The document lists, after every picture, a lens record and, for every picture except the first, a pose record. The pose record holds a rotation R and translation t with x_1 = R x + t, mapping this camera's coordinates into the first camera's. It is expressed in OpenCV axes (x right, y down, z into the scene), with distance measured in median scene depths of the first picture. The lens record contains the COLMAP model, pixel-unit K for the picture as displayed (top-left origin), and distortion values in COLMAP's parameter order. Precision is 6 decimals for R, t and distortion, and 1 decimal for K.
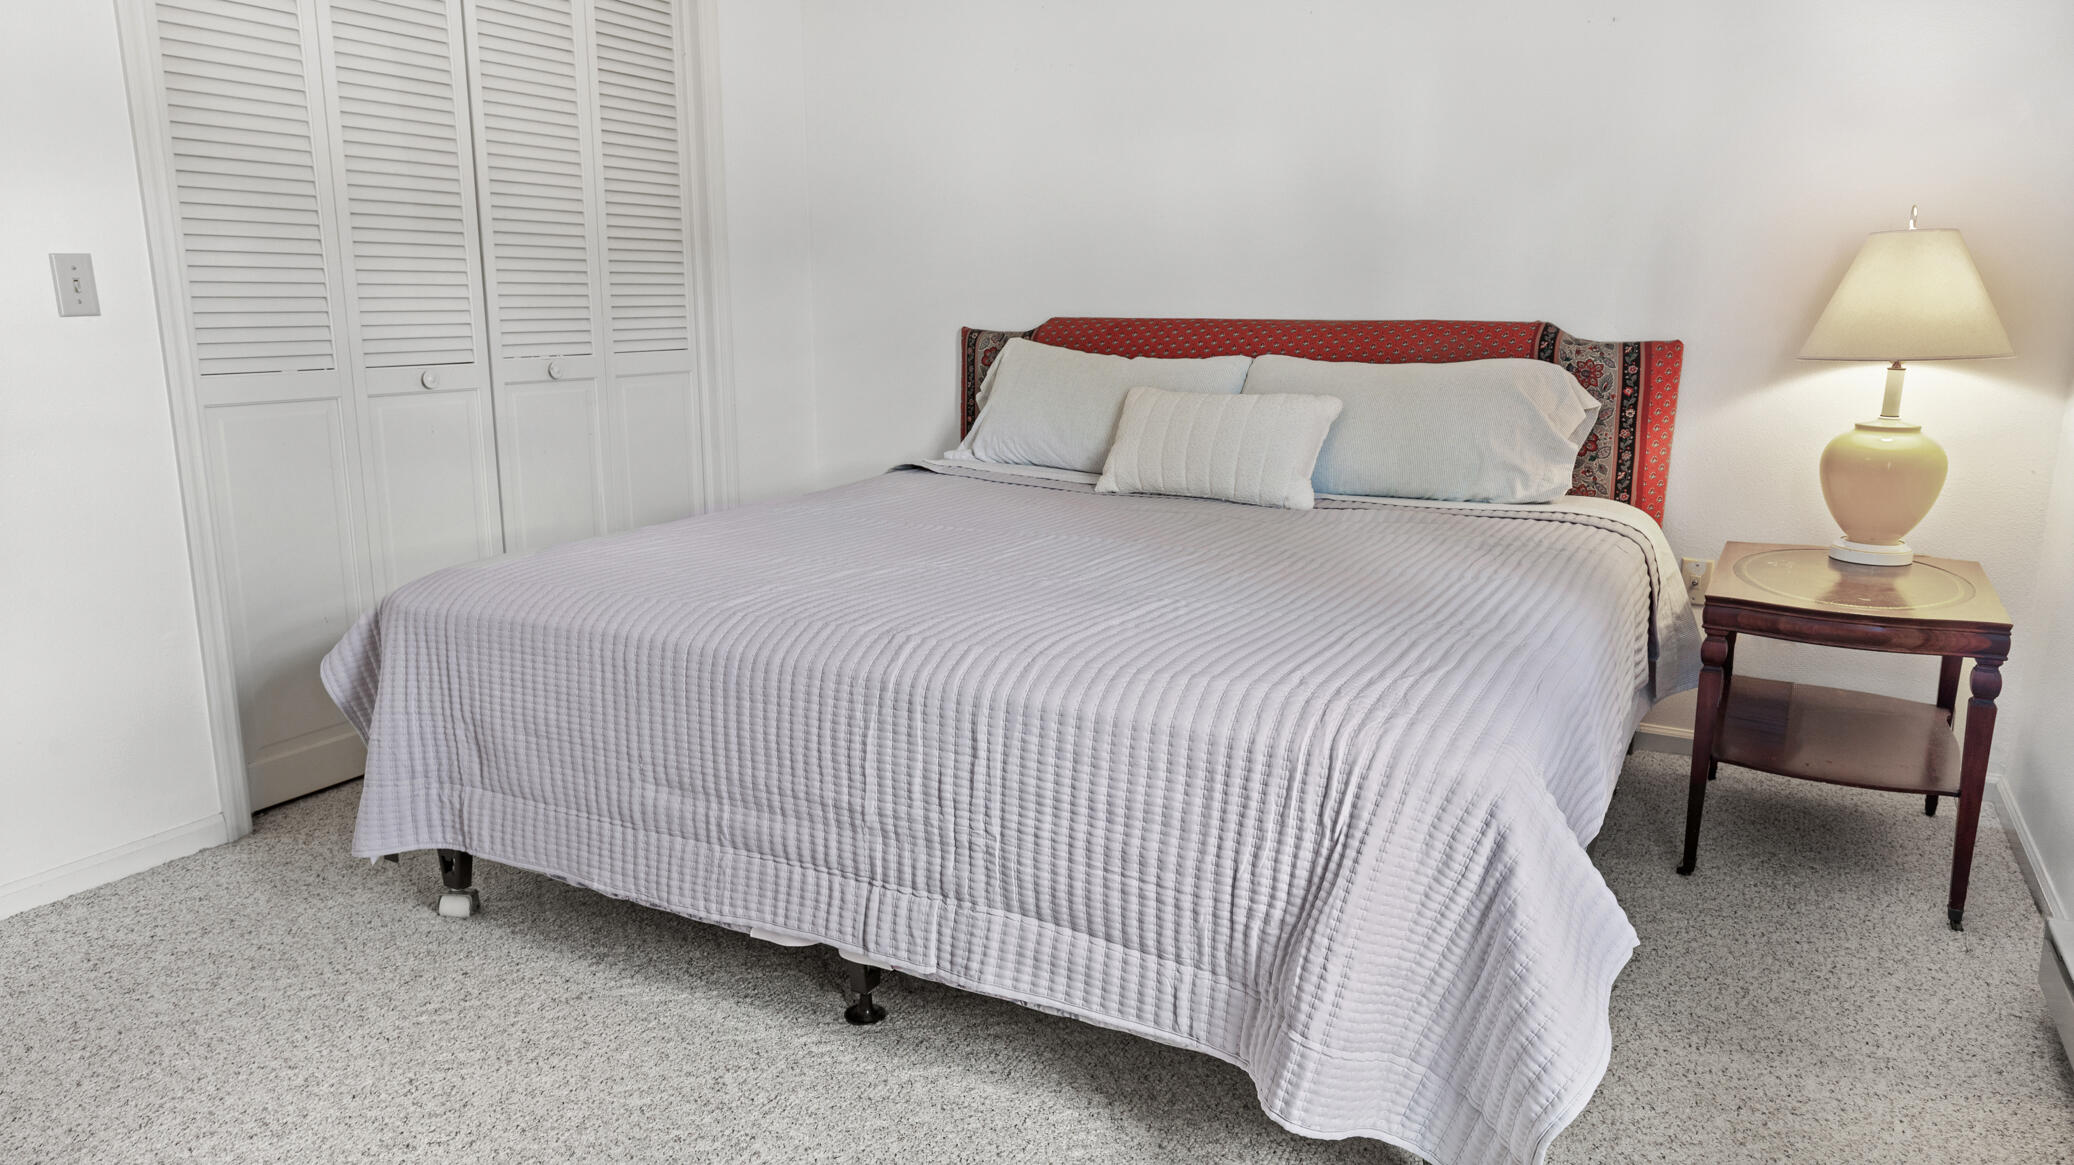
lens RADIAL K [[1321.4, 0, 1041.6], [0, 1321.4, 580.2], [0, 0, 1]] dist [-0.000474, -0.001307]
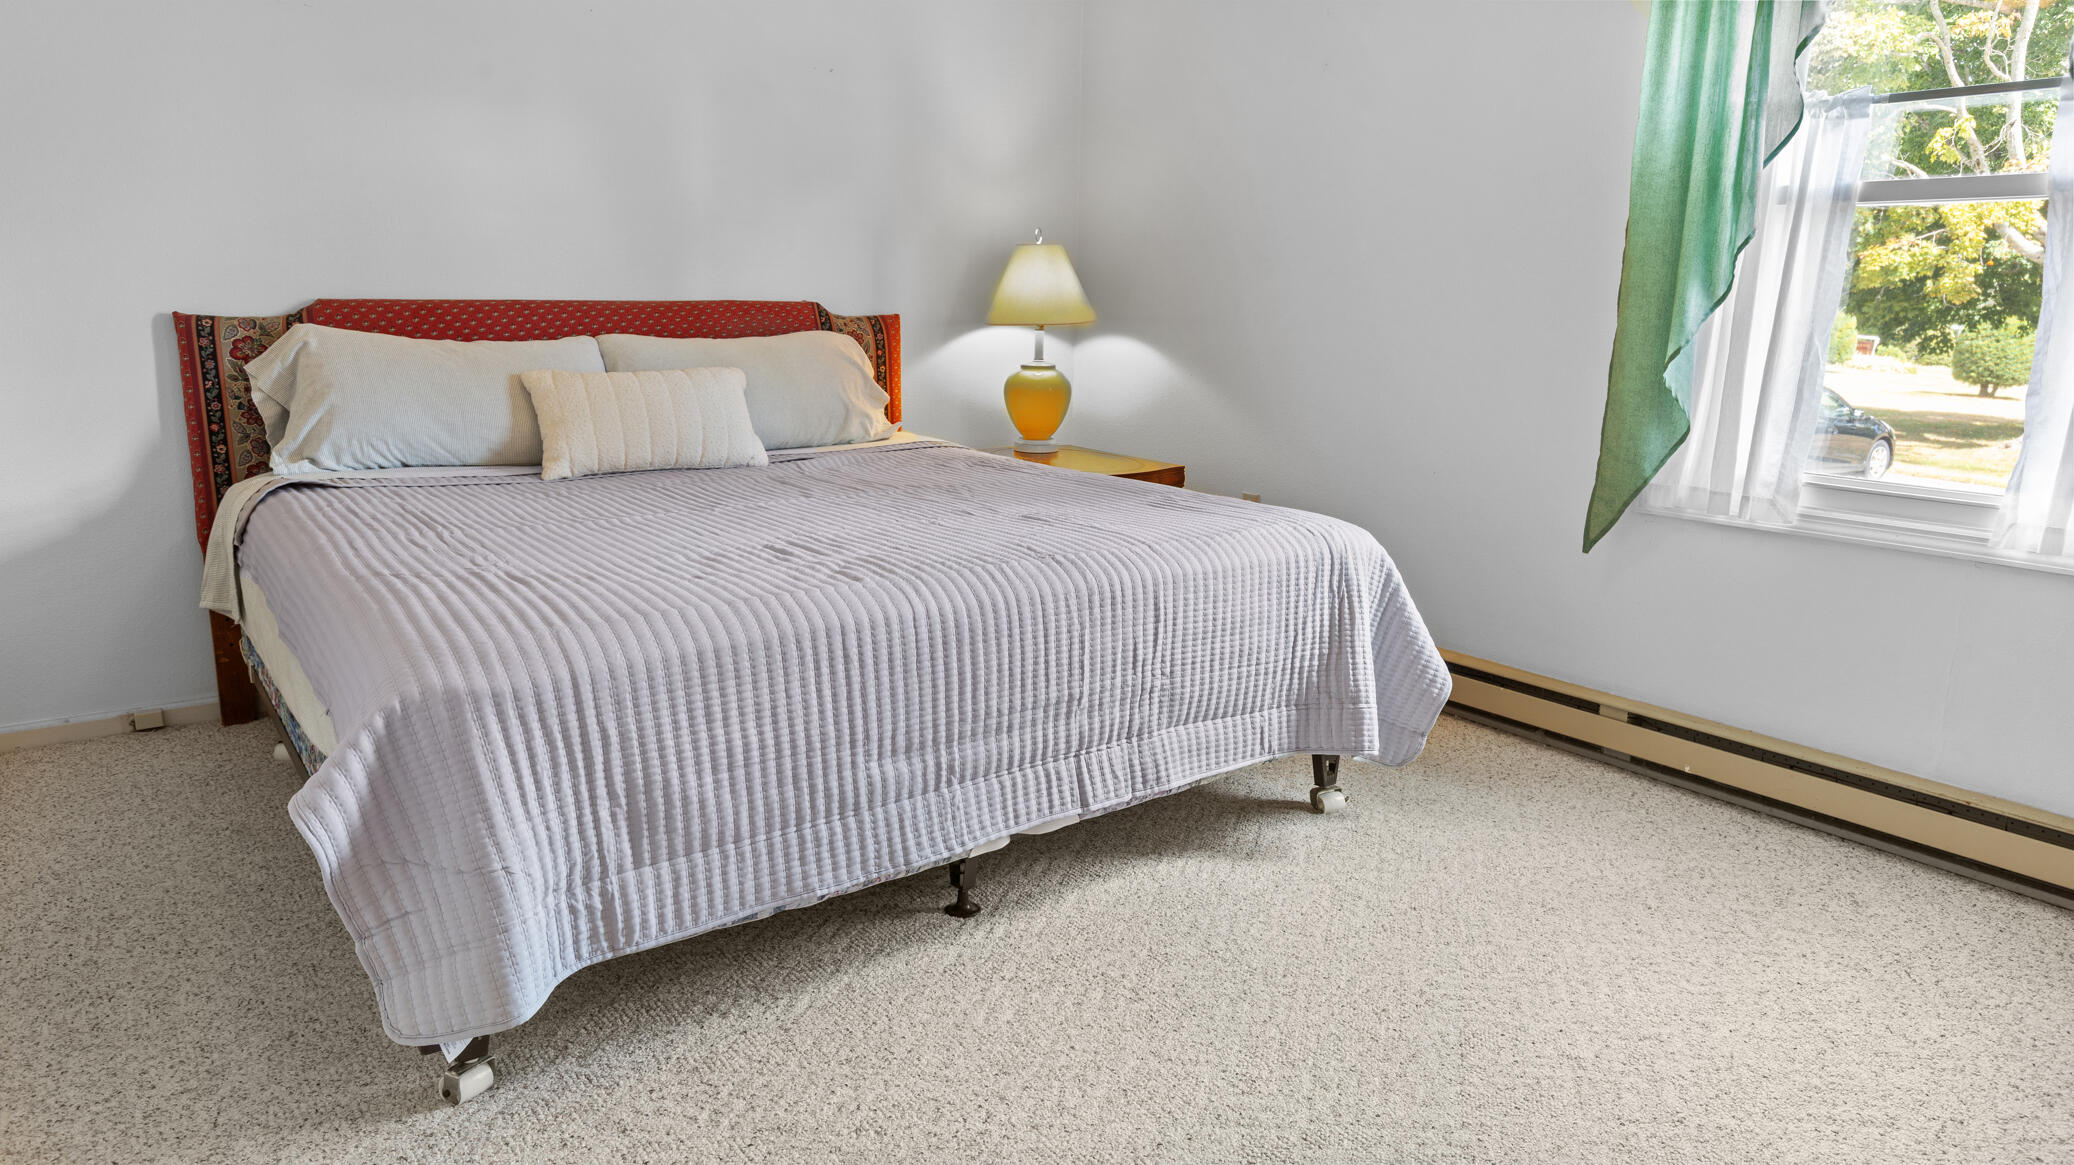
lens RADIAL K [[1321.4, 0, 1041.6], [0, 1321.4, 580.2], [0, 0, 1]] dist [-0.000474, -0.001307]
pose [[0.426142, -0.193128, 0.883801, -1.002851], [0.176516, 0.975920, 0.128147, -0.081936], [-0.887268, 0.101396, 0.449971, 0.367188]]
